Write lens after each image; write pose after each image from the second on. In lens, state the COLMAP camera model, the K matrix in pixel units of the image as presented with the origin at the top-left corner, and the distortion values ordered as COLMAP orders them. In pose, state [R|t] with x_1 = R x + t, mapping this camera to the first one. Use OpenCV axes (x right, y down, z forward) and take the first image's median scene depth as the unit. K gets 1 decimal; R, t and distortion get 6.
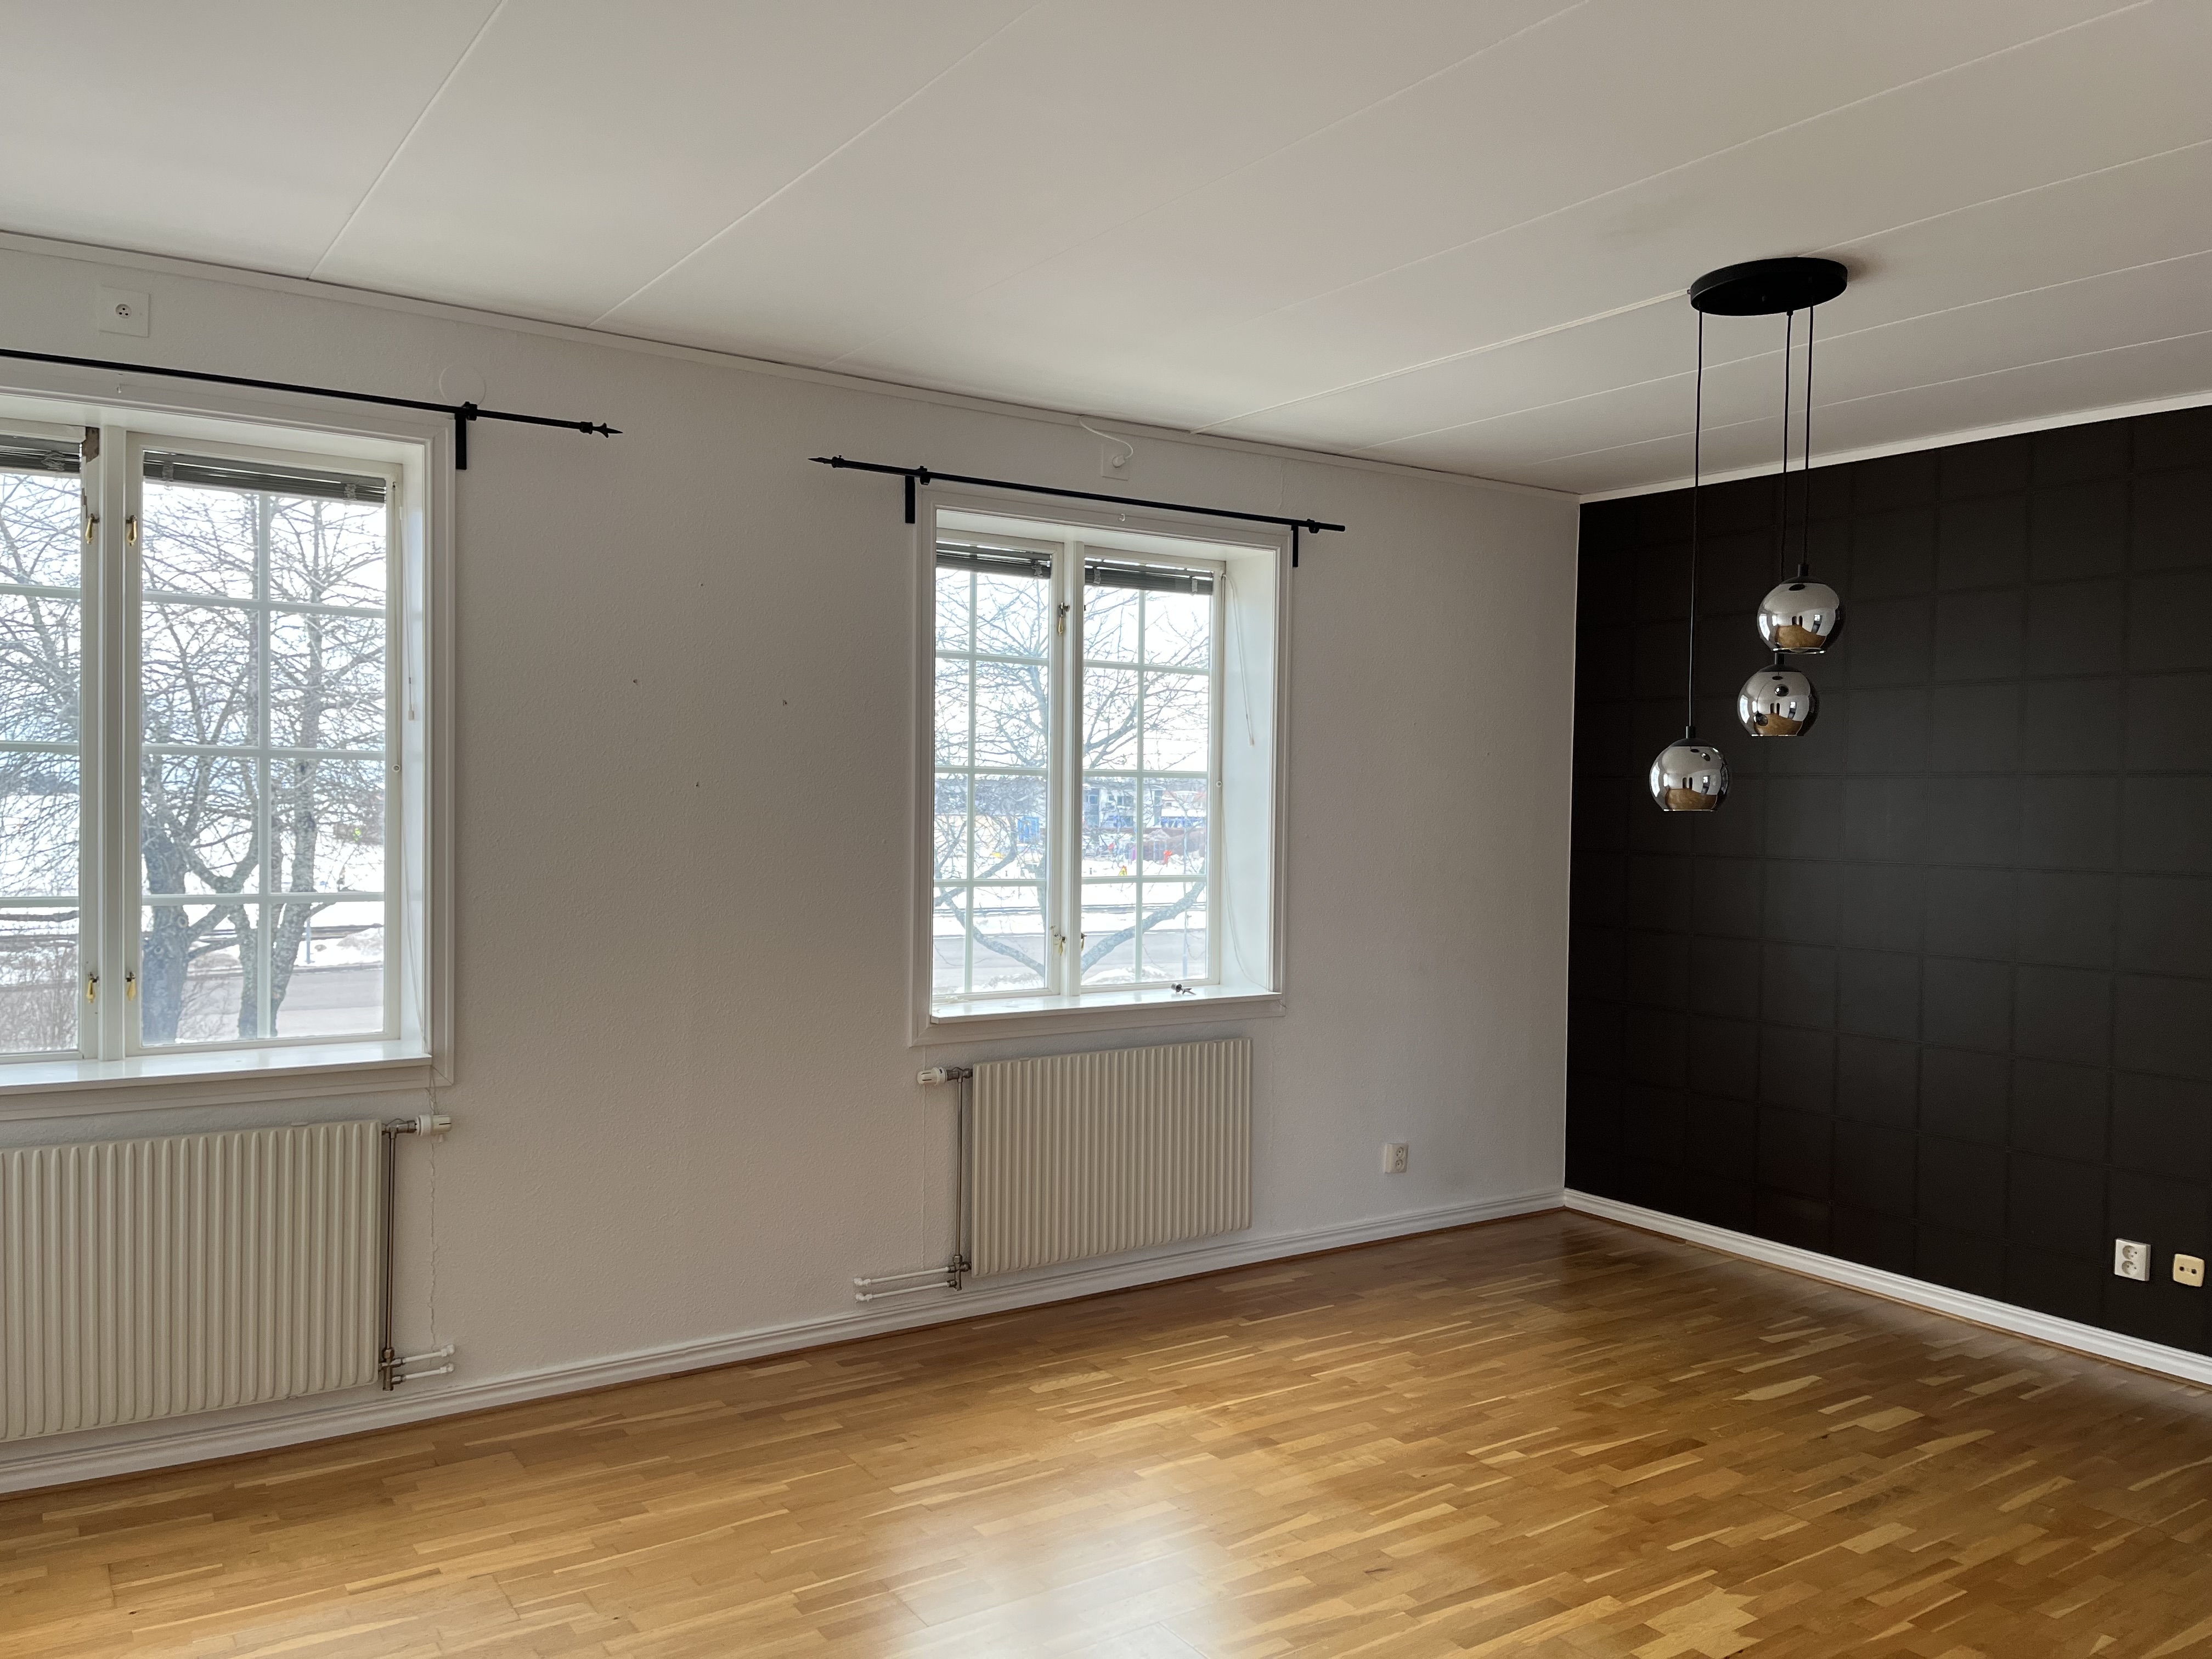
lens RADIAL K [[1686.2, 0, 1114.2], [0, 1686.2, 836.9], [0, 0, 1]] dist [0.074857, -0.087353]
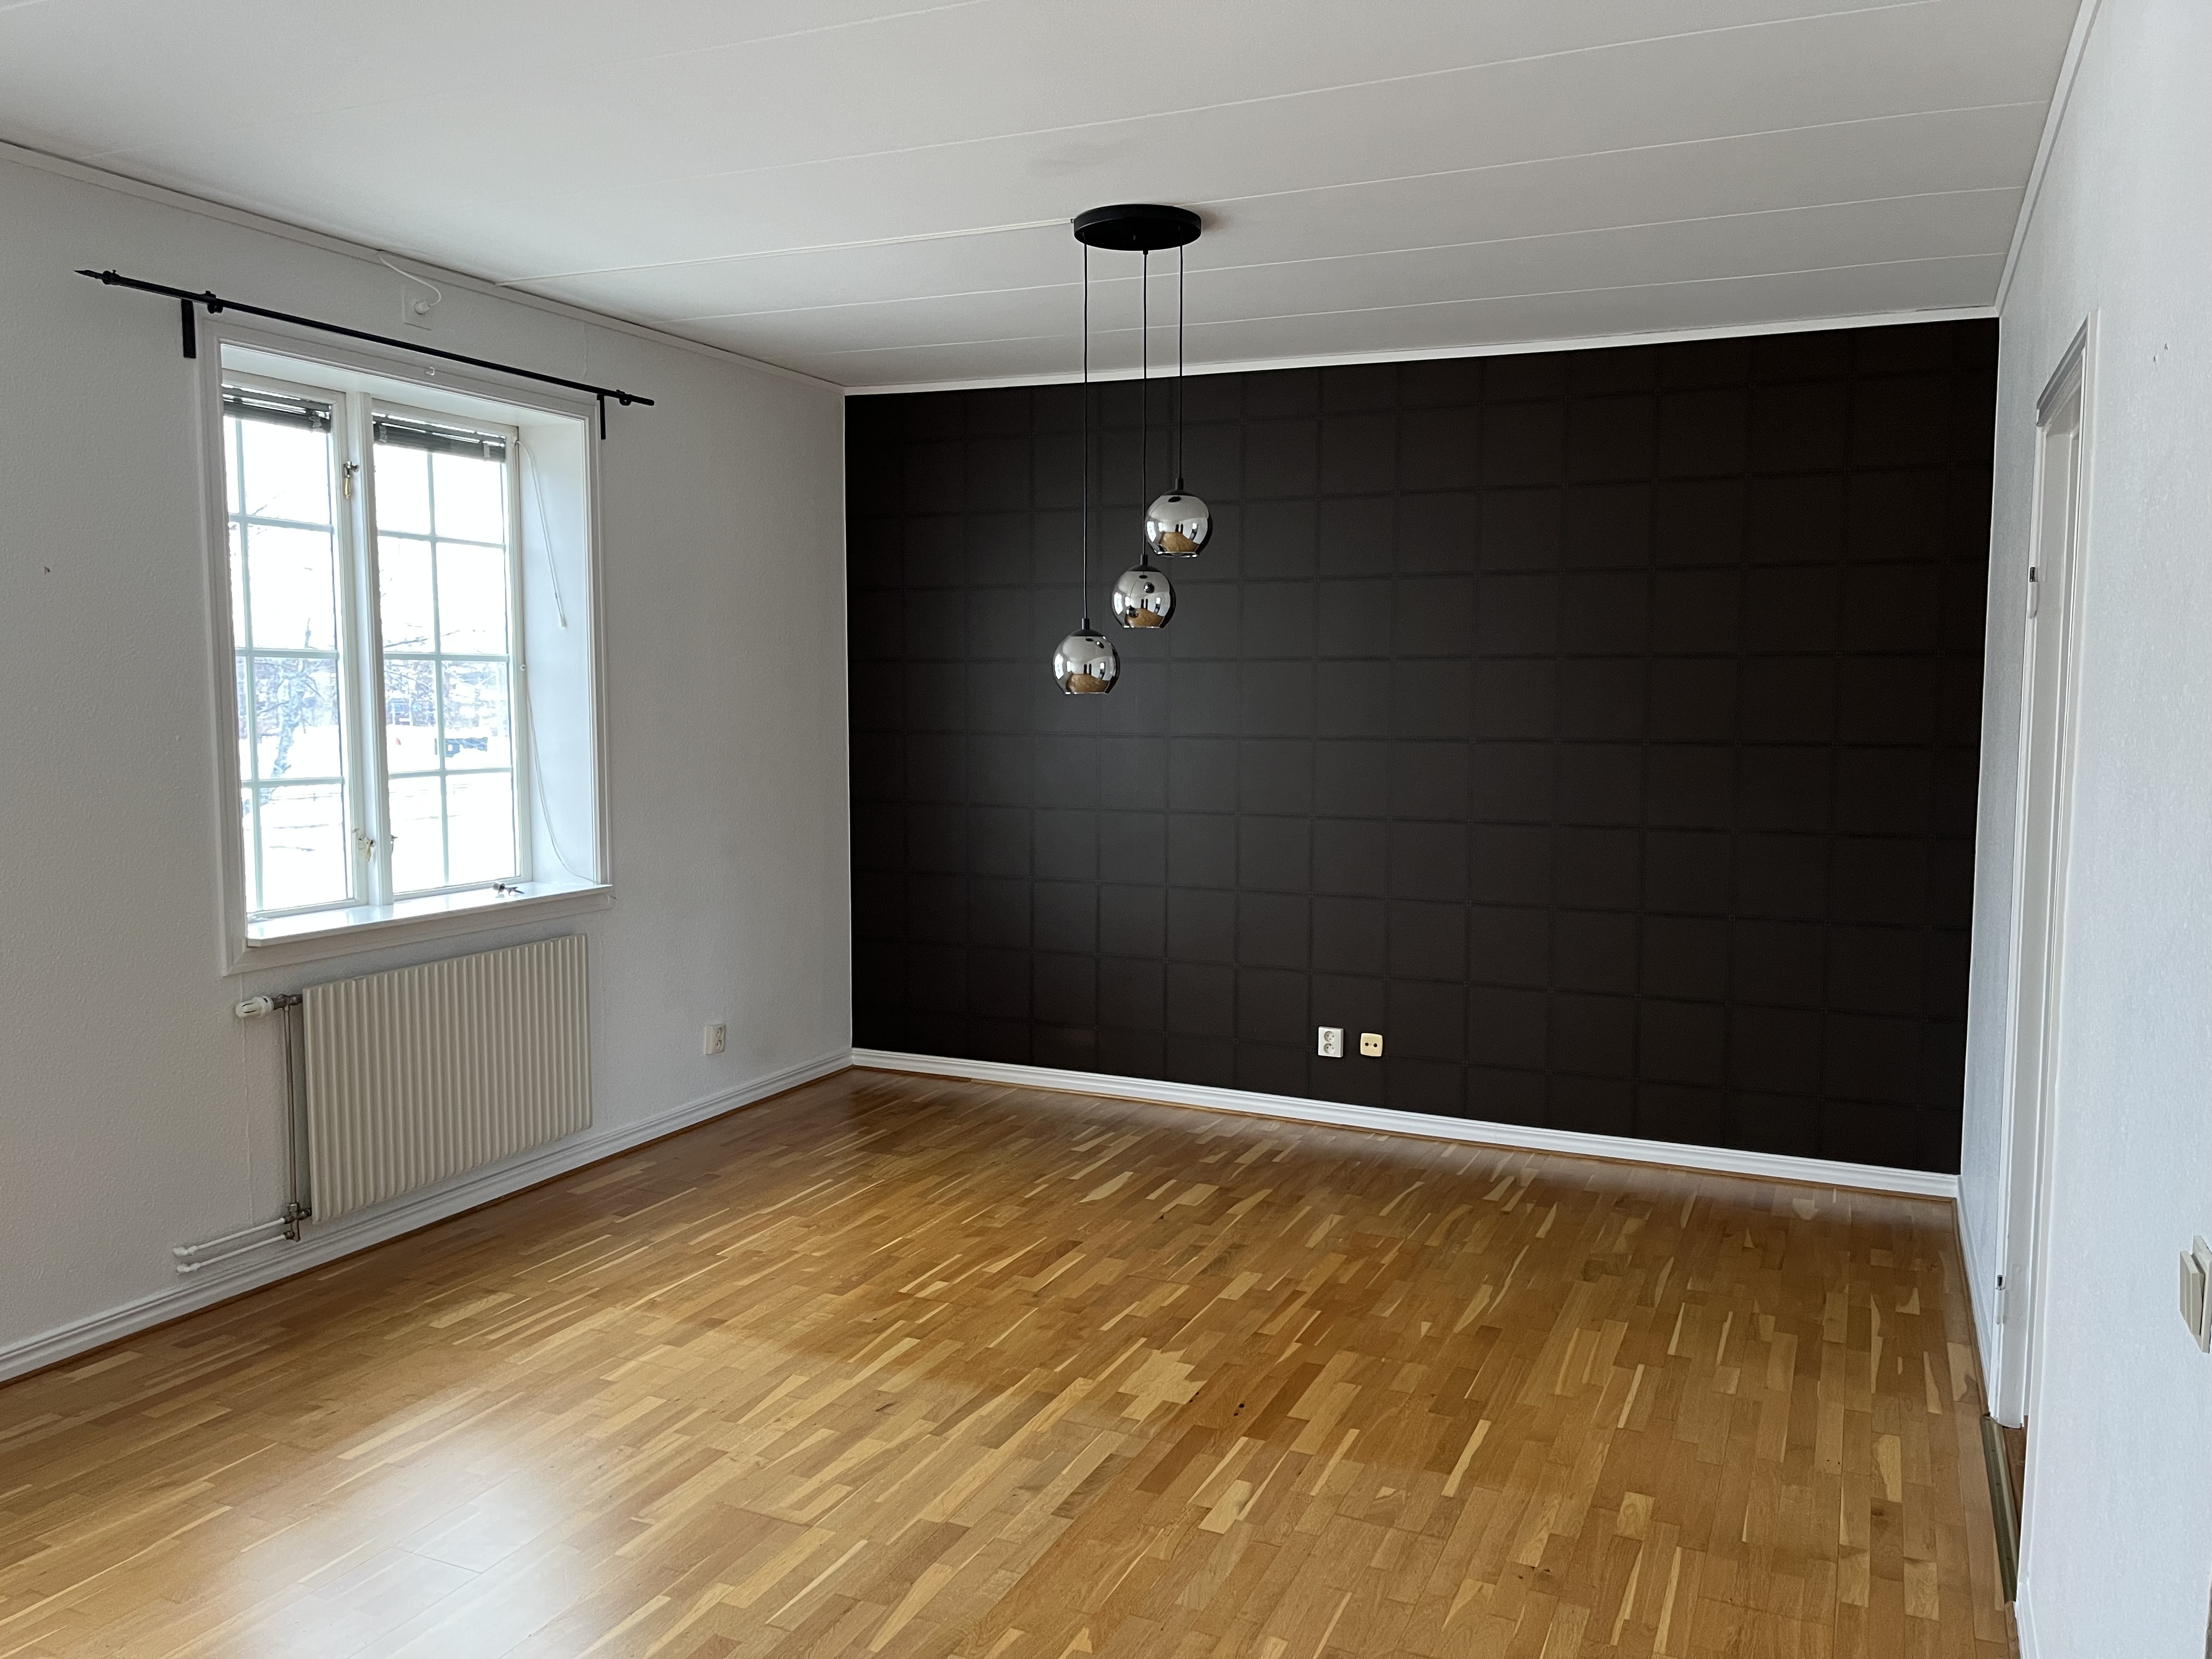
lens RADIAL K [[1686.2, 0, 1117.7], [0, 1686.2, 834.6], [0, 0, 1]] dist [0.074857, -0.087353]
pose [[0.851150, -0.056040, 0.521922, -0.185329], [0.019165, 0.996940, 0.075790, -0.005202], [-0.524572, -0.054506, 0.849620, 0.024128]]
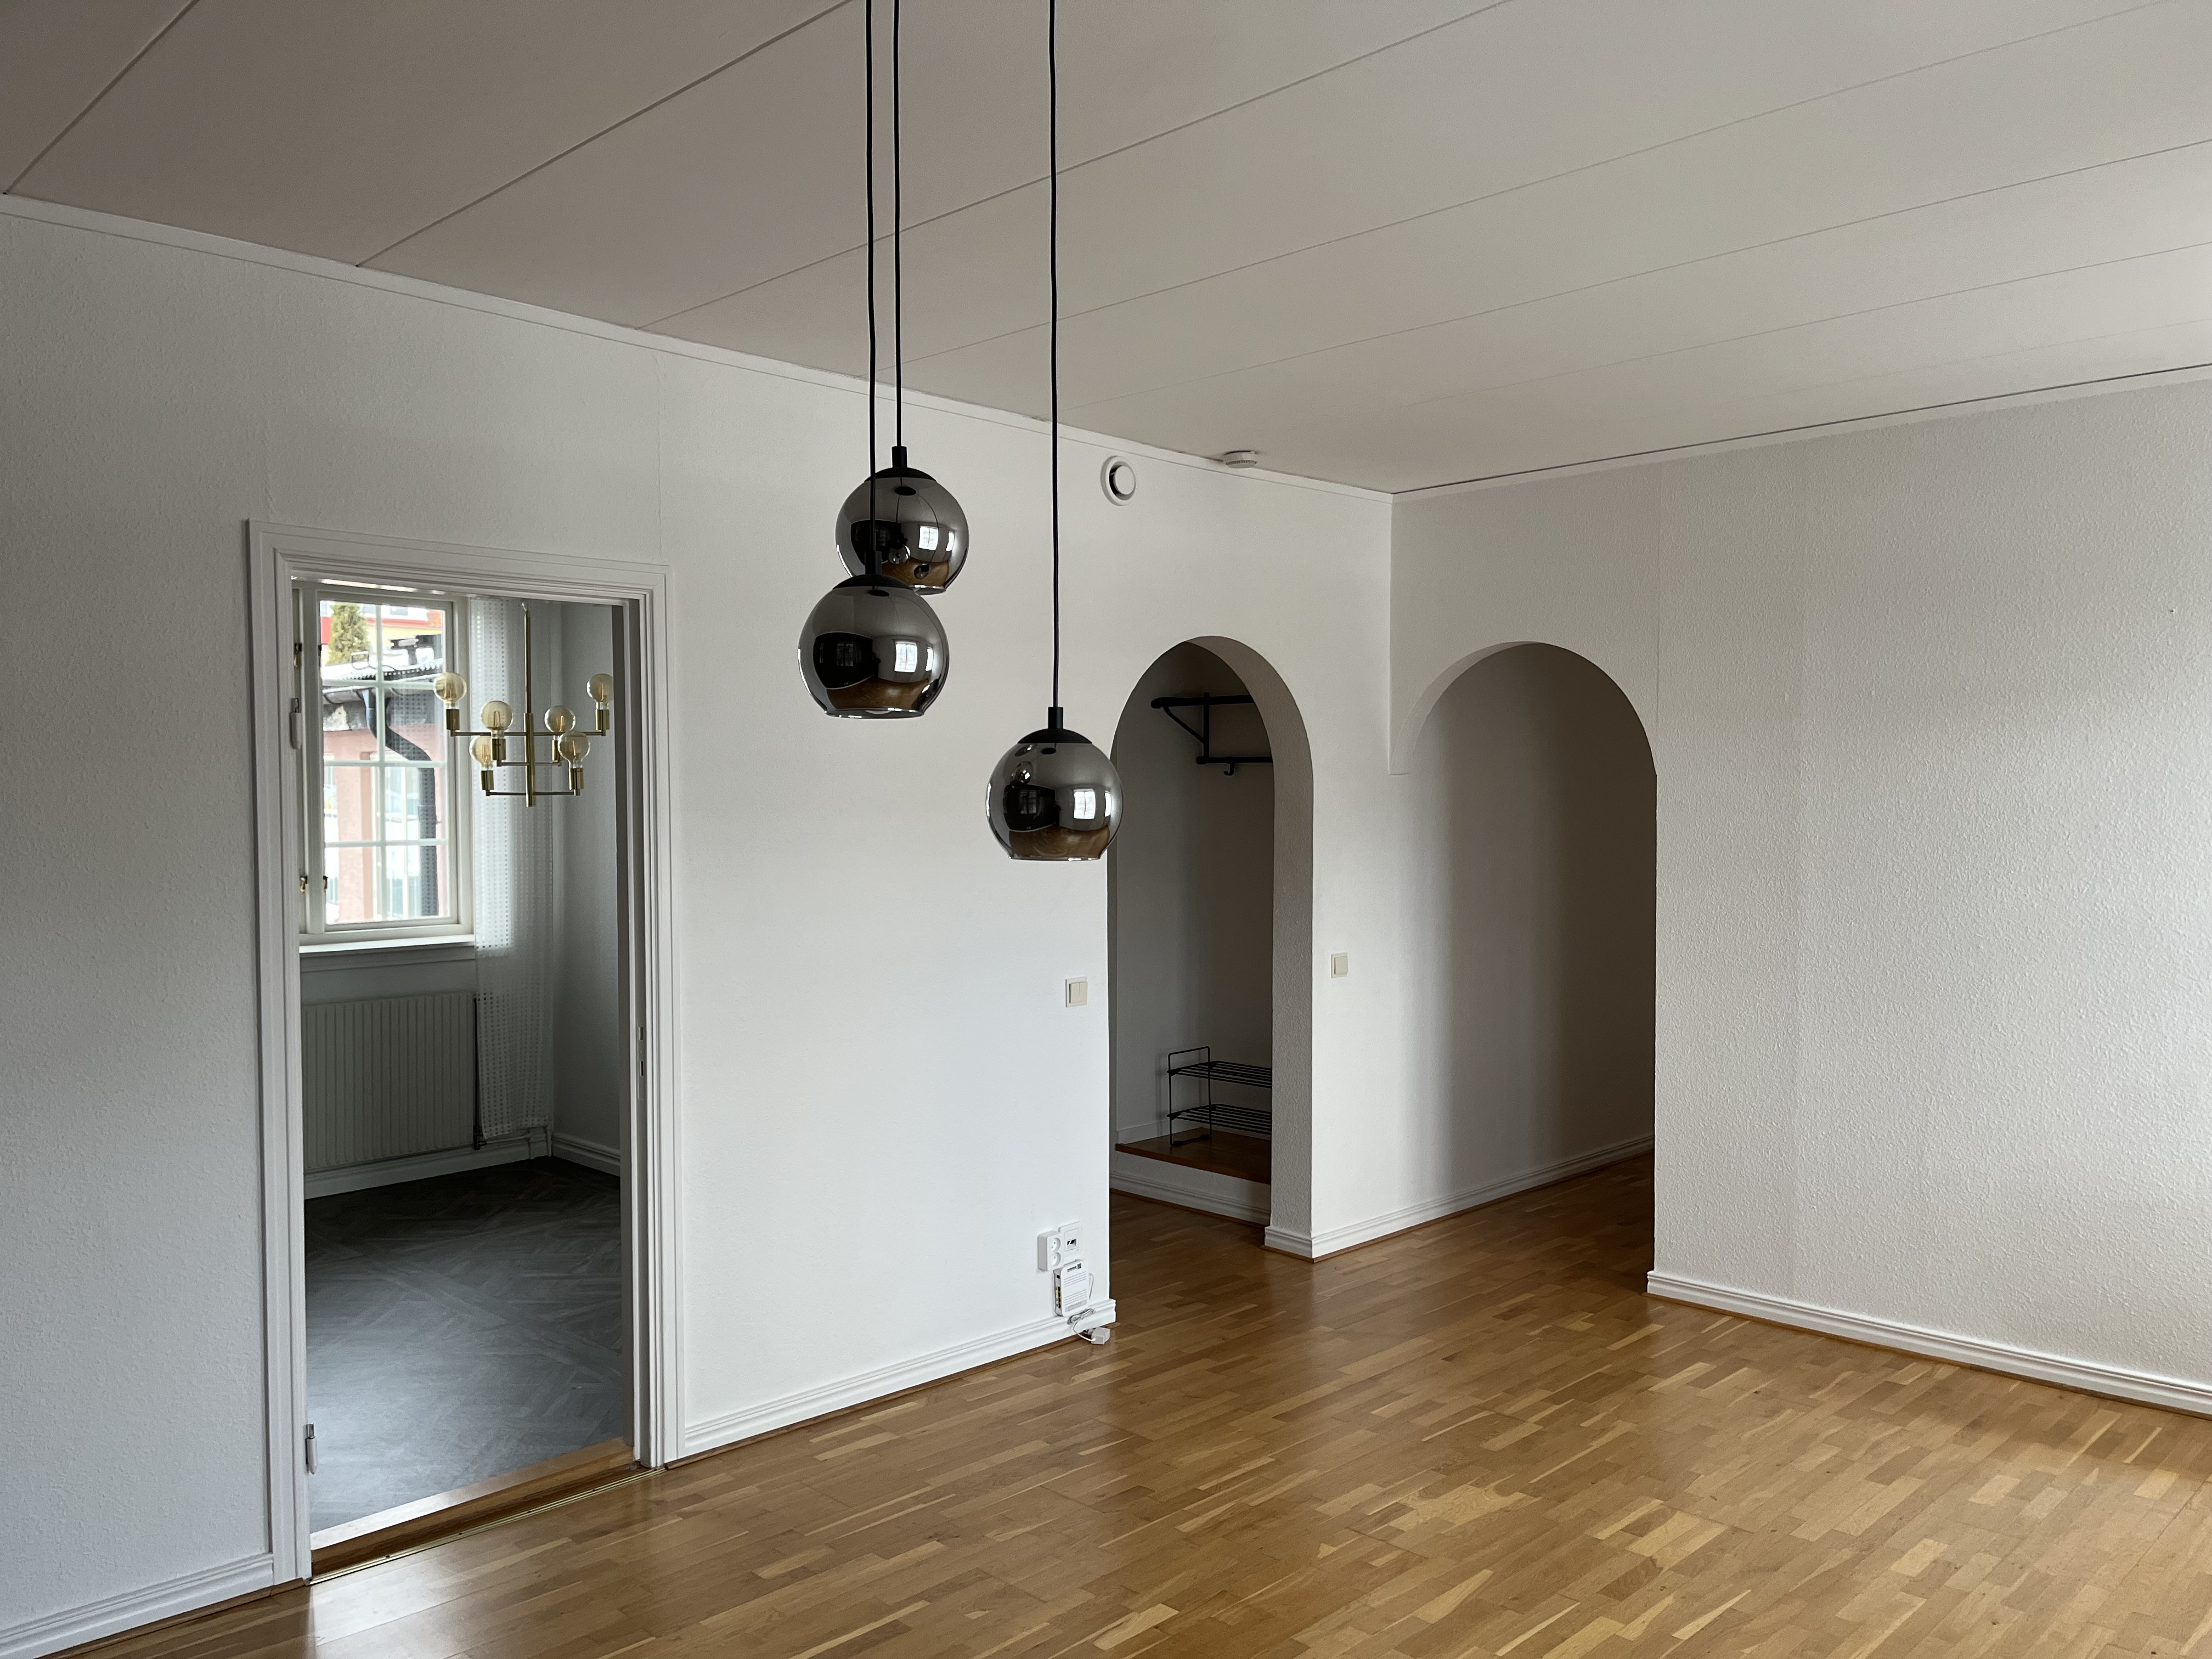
lens RADIAL K [[1686.2, 0, 1123.3], [0, 1686.2, 840.4], [0, 0, 1]] dist [0.074857, -0.087353]
pose [[-0.980946, -0.005012, -0.194218, 0.329756], [-0.015326, 0.998548, 0.051637, -0.039060], [0.193677, 0.053630, -0.979598, 1.216439]]
